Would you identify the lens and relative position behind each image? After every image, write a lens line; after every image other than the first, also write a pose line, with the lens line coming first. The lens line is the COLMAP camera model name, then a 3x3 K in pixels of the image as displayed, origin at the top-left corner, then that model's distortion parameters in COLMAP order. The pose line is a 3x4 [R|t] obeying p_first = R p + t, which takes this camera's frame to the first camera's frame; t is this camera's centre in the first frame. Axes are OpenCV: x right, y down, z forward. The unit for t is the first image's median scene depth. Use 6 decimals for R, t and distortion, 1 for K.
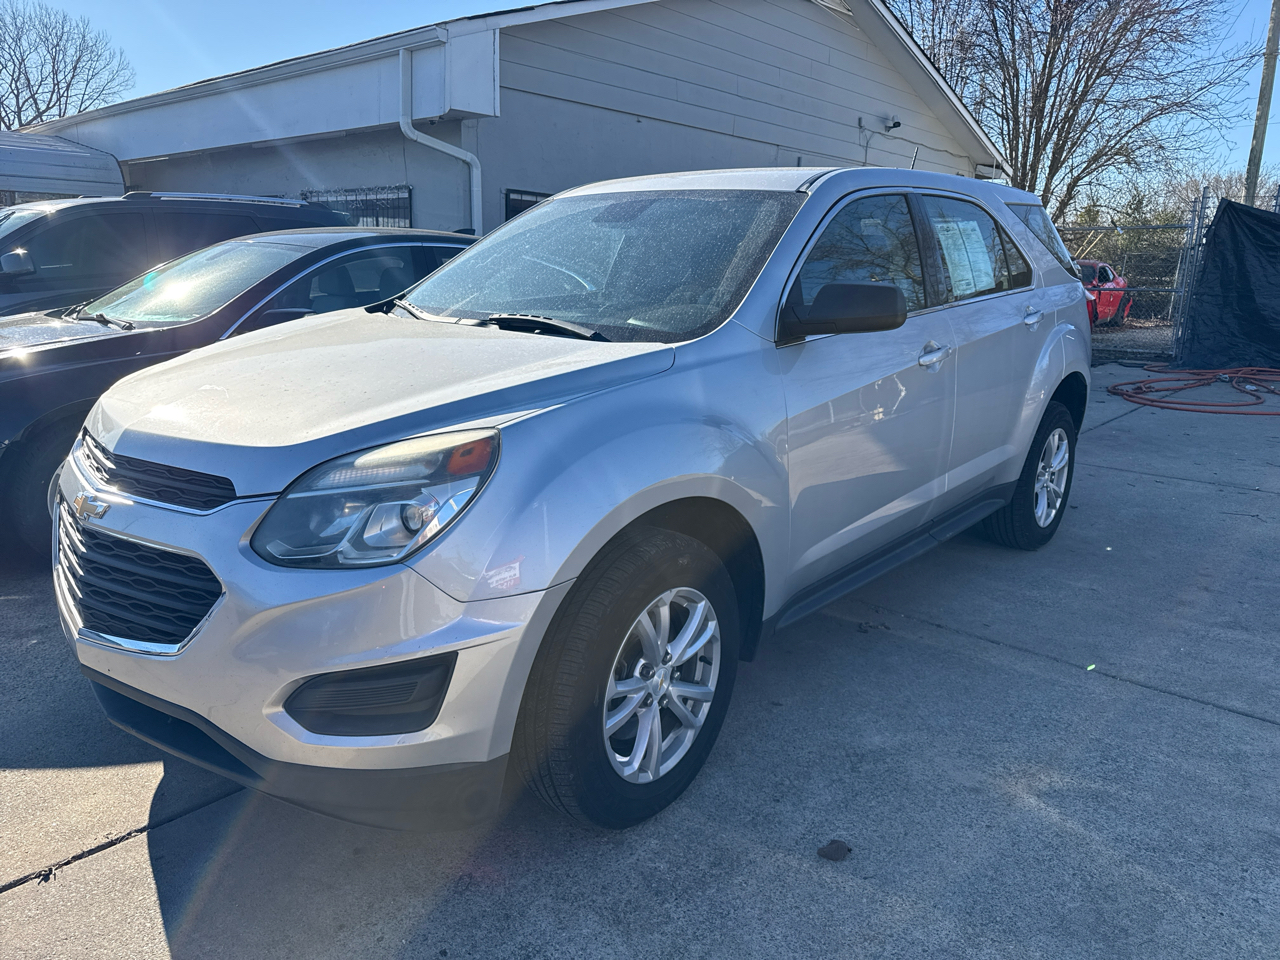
lens RADIAL K [[928.3, 0, 665.1], [0, 928.3, 476.0], [0, 0, 1]] dist [0.025087, -0.037216]
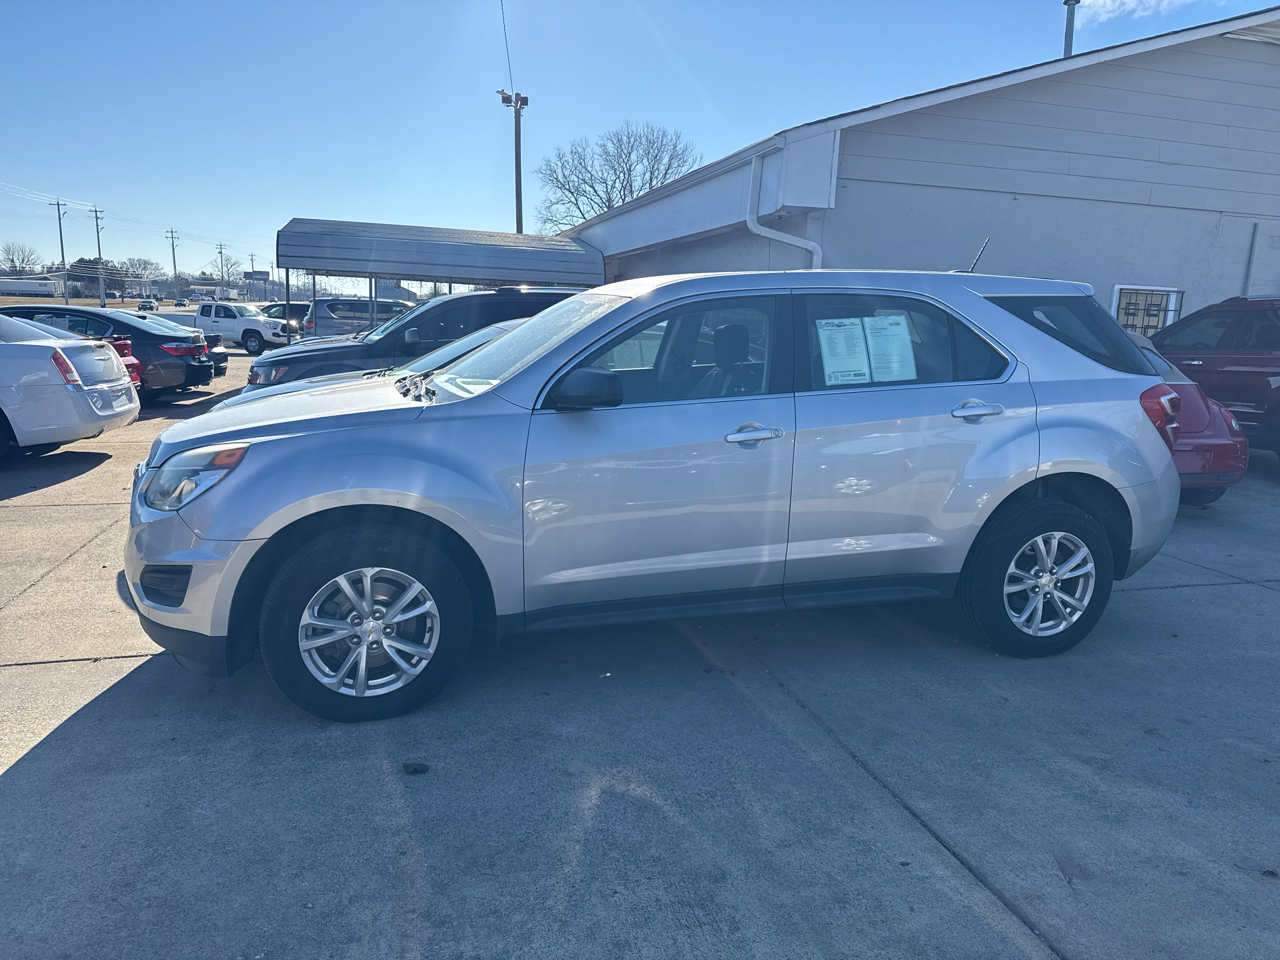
lens RADIAL K [[935.5, 0, 634.9], [0, 935.5, 477.2], [0, 0, 1]] dist [0.080097, -0.118637]
pose [[0.824822, 0.098345, -0.556774, 0.725913], [-0.140003, 0.989614, -0.032606, -0.018202], [0.547784, 0.104844, 0.830024, -0.024289]]
